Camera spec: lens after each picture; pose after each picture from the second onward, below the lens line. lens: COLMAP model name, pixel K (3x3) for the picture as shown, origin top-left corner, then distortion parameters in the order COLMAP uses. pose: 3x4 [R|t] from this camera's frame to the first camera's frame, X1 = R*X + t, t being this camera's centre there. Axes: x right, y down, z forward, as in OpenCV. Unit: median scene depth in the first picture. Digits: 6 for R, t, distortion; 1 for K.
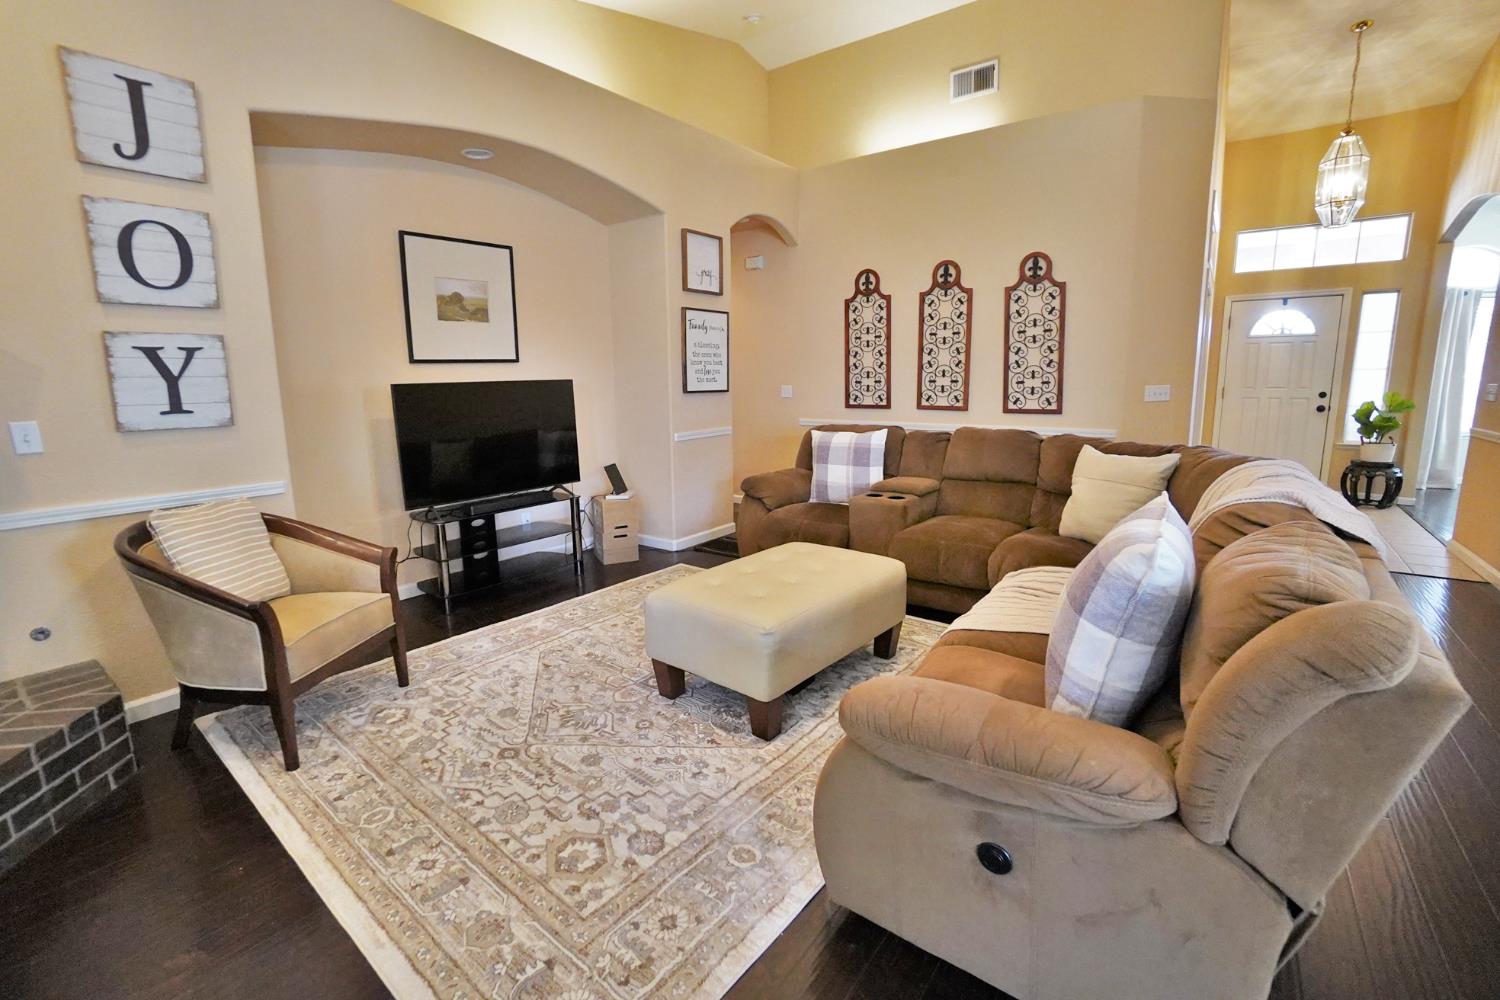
lens RADIAL K [[662.8, 0, 735.4], [0, 662.8, 488.9], [0, 0, 1]] dist [-0.067364, 0.024328]
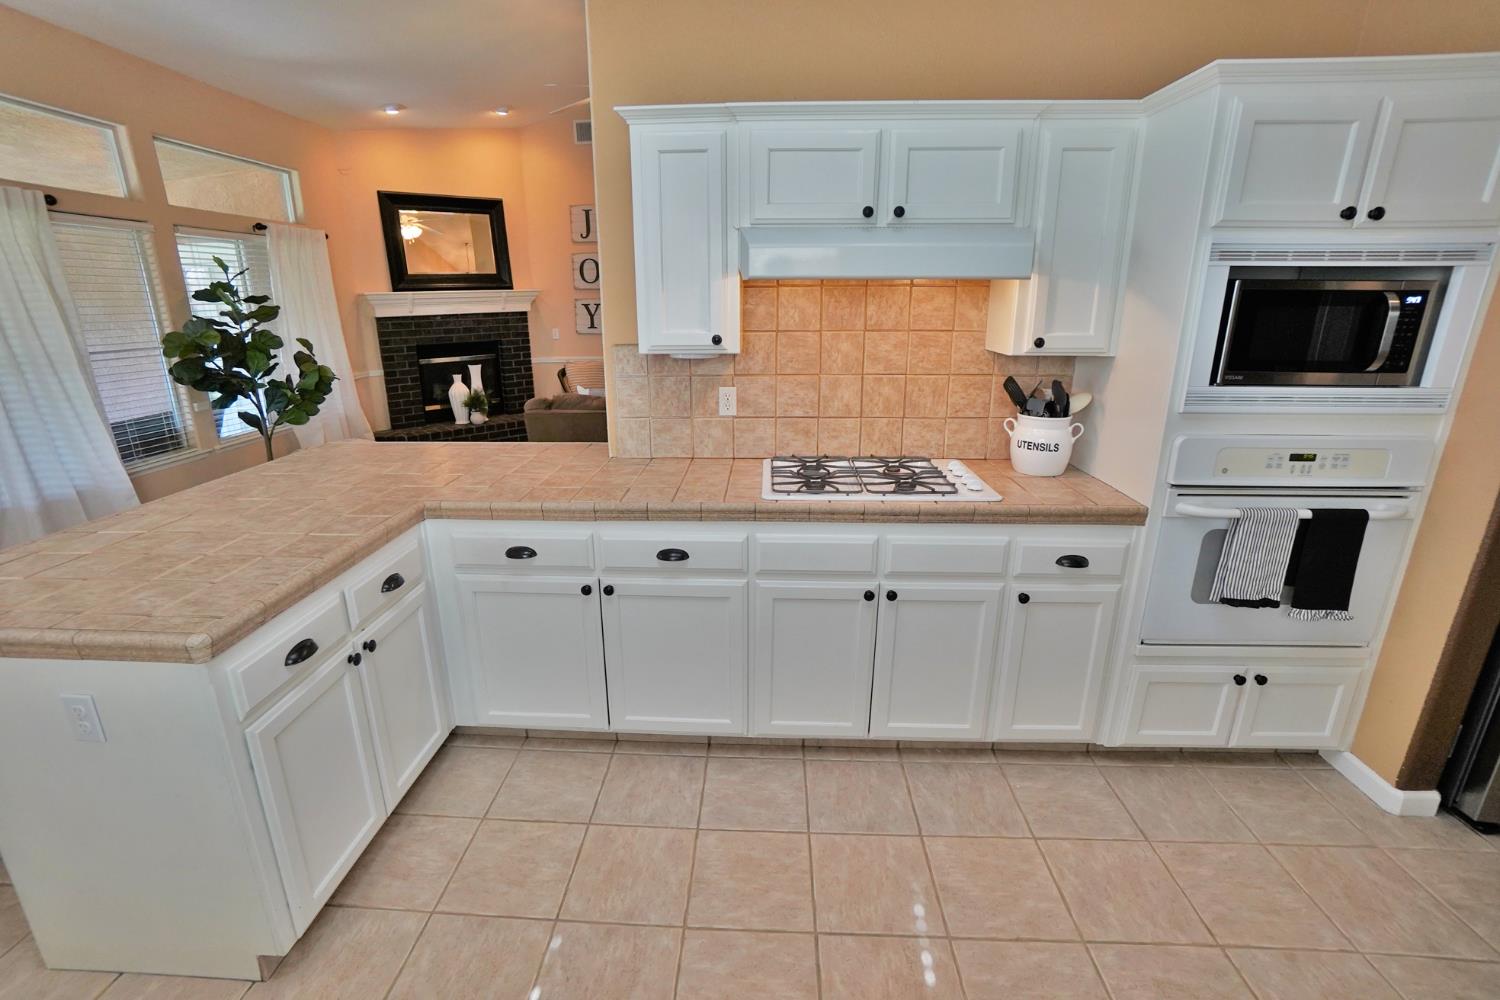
lens RADIAL K [[662.8, 0, 735.4], [0, 662.8, 488.9], [0, 0, 1]] dist [-0.067364, 0.024328]
pose [[0.562482, 0.244951, -0.789692, 1.832206], [-0.141882, 0.969535, 0.199677, -0.096179], [0.814545, -0.000272, 0.580100, -0.148161]]
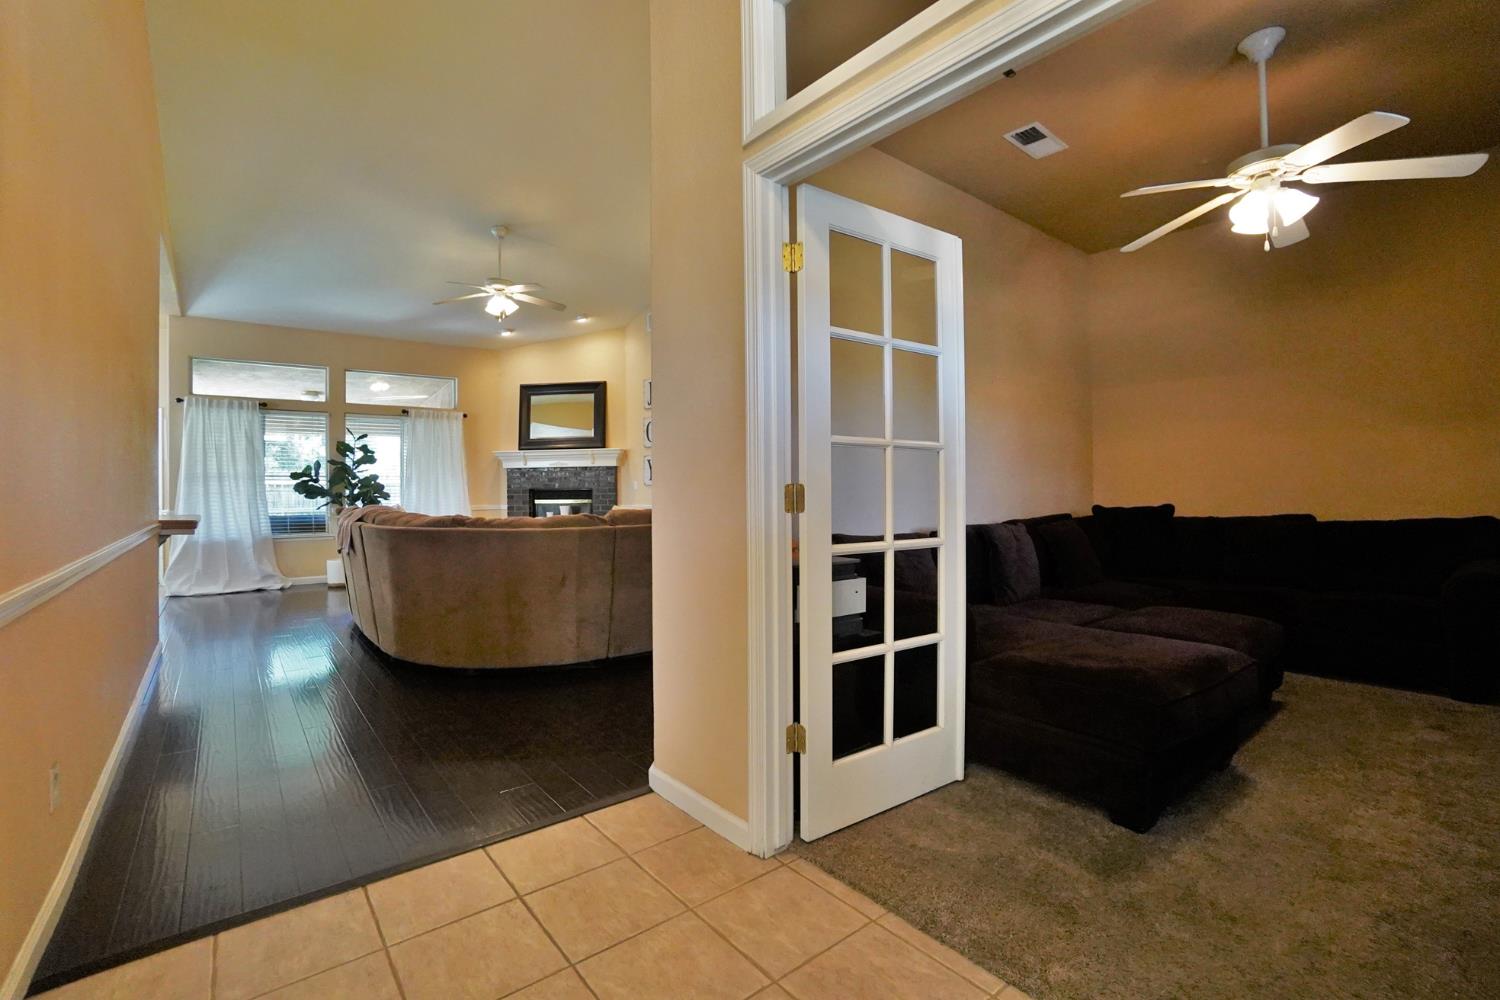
lens RADIAL K [[664.6, 0, 738.2], [0, 664.6, 491.9], [0, 0, 1]] dist [-0.063596, 0.022139]
pose [[-0.245473, 0.023414, -0.969121, 2.114563], [-0.149886, 0.986770, 0.061806, -0.314768], [0.957746, 0.160430, -0.238716, 2.118769]]
